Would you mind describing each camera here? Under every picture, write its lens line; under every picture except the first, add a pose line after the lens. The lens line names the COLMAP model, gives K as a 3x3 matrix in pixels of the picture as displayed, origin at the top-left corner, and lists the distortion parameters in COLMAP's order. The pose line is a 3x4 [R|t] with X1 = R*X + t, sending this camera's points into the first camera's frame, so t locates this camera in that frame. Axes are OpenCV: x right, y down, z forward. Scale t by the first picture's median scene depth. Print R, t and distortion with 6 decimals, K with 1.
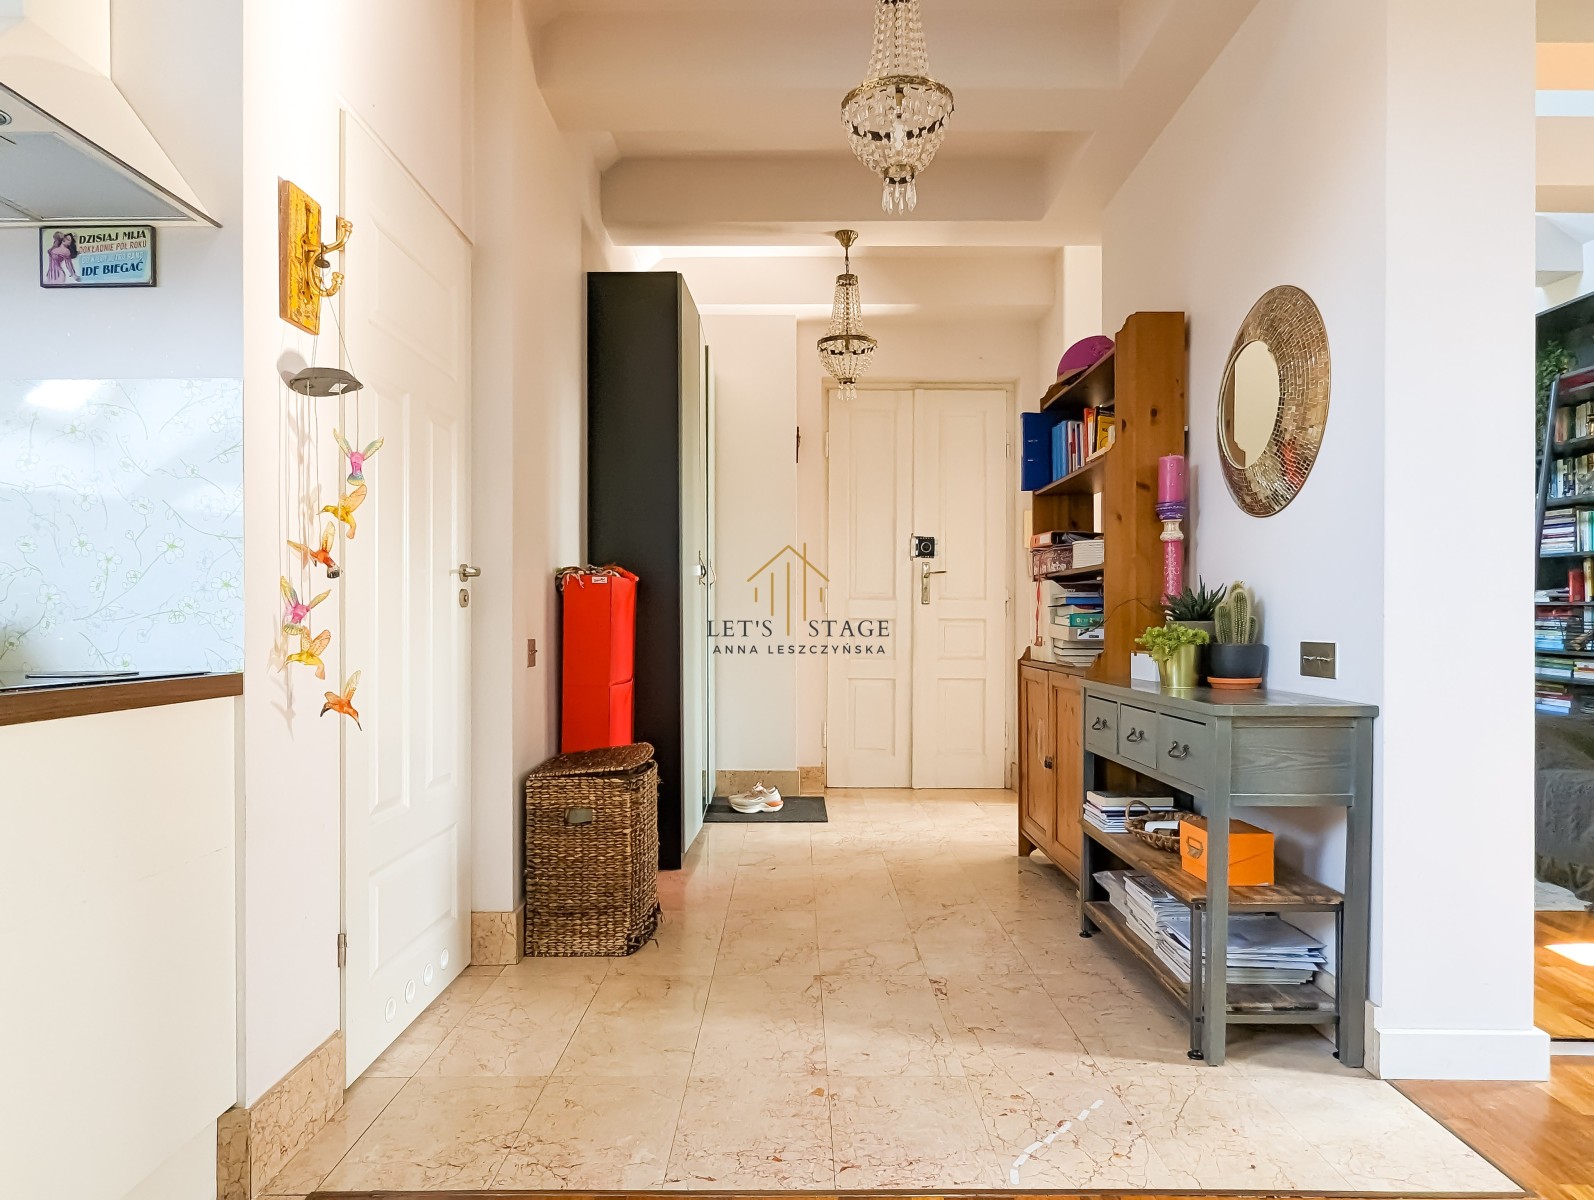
lens RADIAL K [[962.0, 0, 791.4], [0, 962.0, 611.8], [0, 0, 1]] dist [-0.000121, -0.000900]
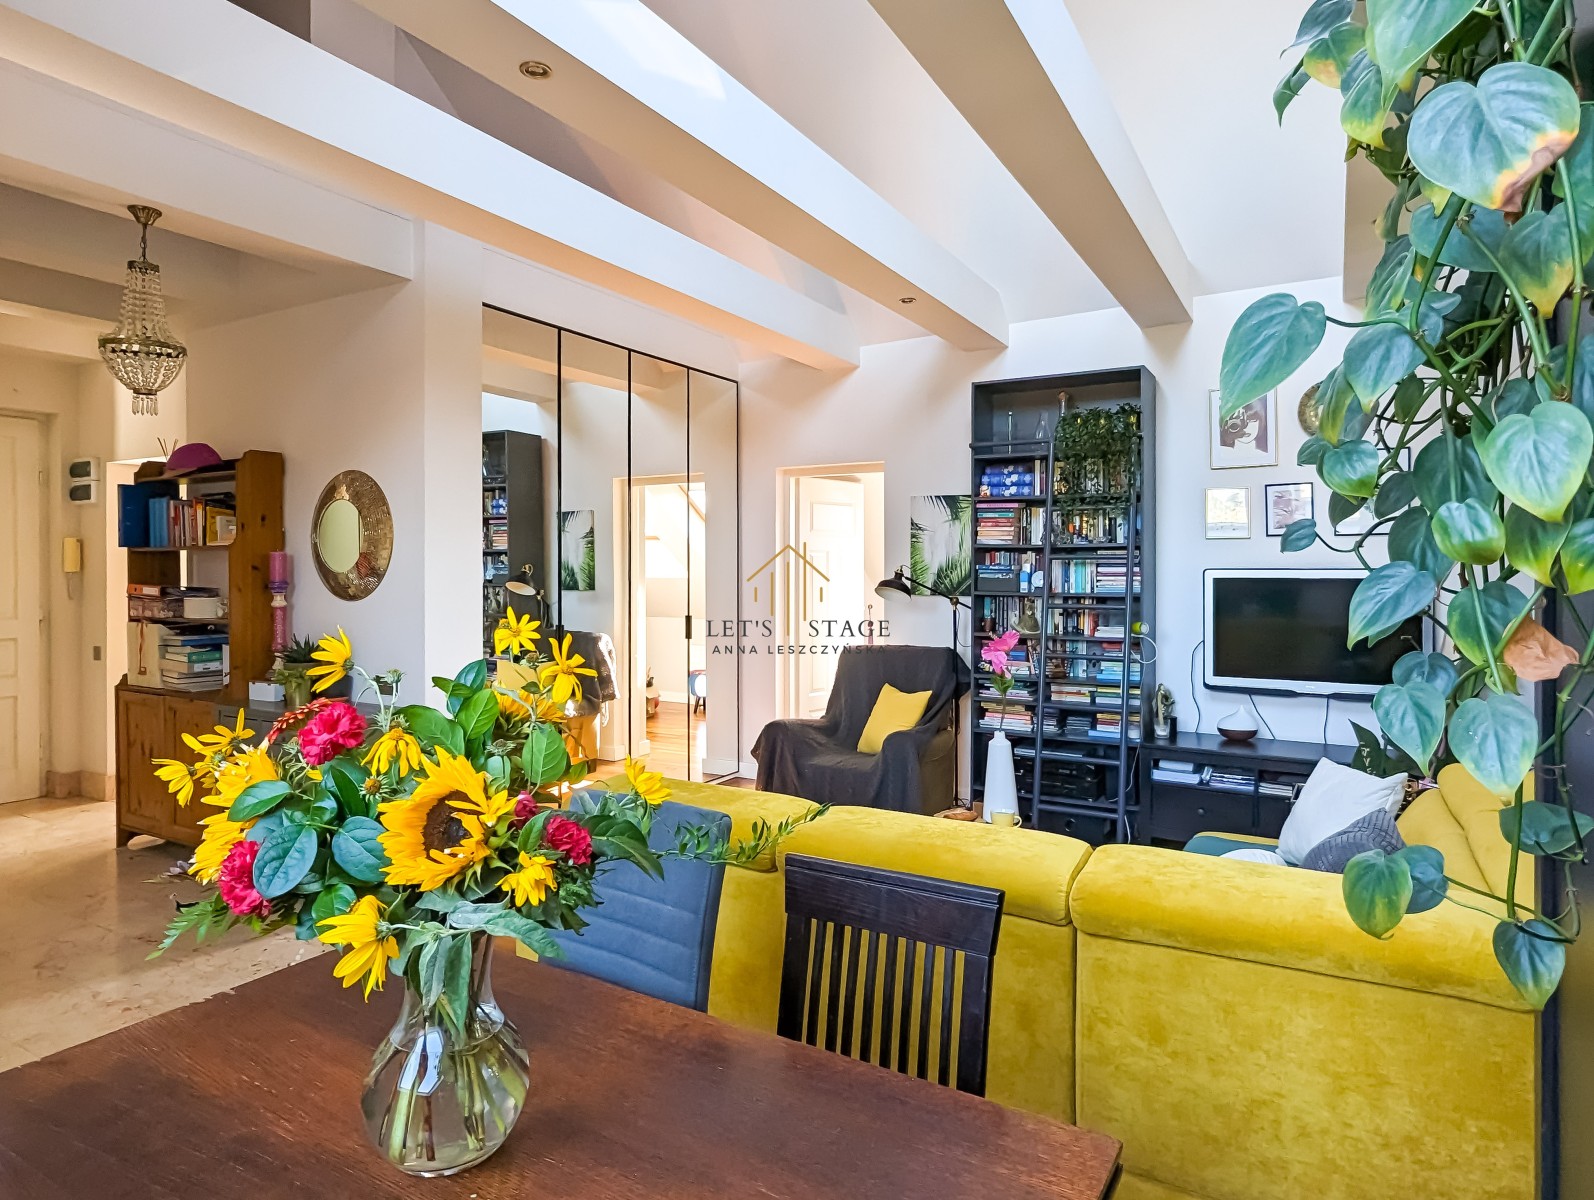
lens RADIAL K [[935.7, 0, 761.1], [0, 935.7, 571.0], [0, 0, 1]] dist [-0.001798, -0.000604]
pose [[0.524594, -0.003077, 0.851347, -0.469375], [-0.000610, 0.999992, 0.003990, -0.137912], [-0.851352, -0.002612, 0.524588, -0.432198]]
